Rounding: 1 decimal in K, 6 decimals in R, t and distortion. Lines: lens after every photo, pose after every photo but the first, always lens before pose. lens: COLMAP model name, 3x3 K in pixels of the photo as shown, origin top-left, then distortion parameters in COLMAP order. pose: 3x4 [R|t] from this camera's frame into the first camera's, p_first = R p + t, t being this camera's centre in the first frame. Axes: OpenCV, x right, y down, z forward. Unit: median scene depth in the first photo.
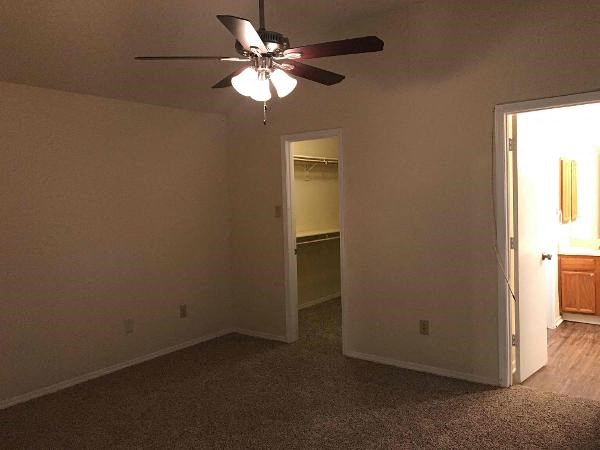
lens RADIAL K [[501.8, 0, 298.6], [0, 501.8, 223.5], [0, 0, 1]] dist [0.044491, -0.008969]
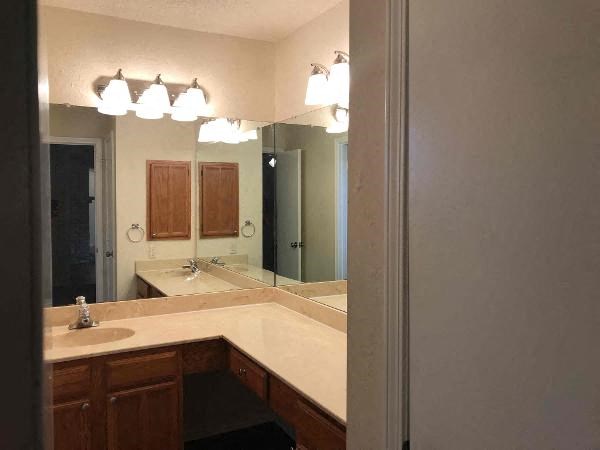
lens RADIAL K [[501.8, 0, 296.2], [0, 501.8, 223.7], [0, 0, 1]] dist [0.044491, -0.008969]
pose [[0.408008, -0.003706, 0.912971, 0.265124], [0.027902, 0.999575, -0.008412, -0.035959], [-0.912552, 0.028905, 0.407939, 0.654822]]
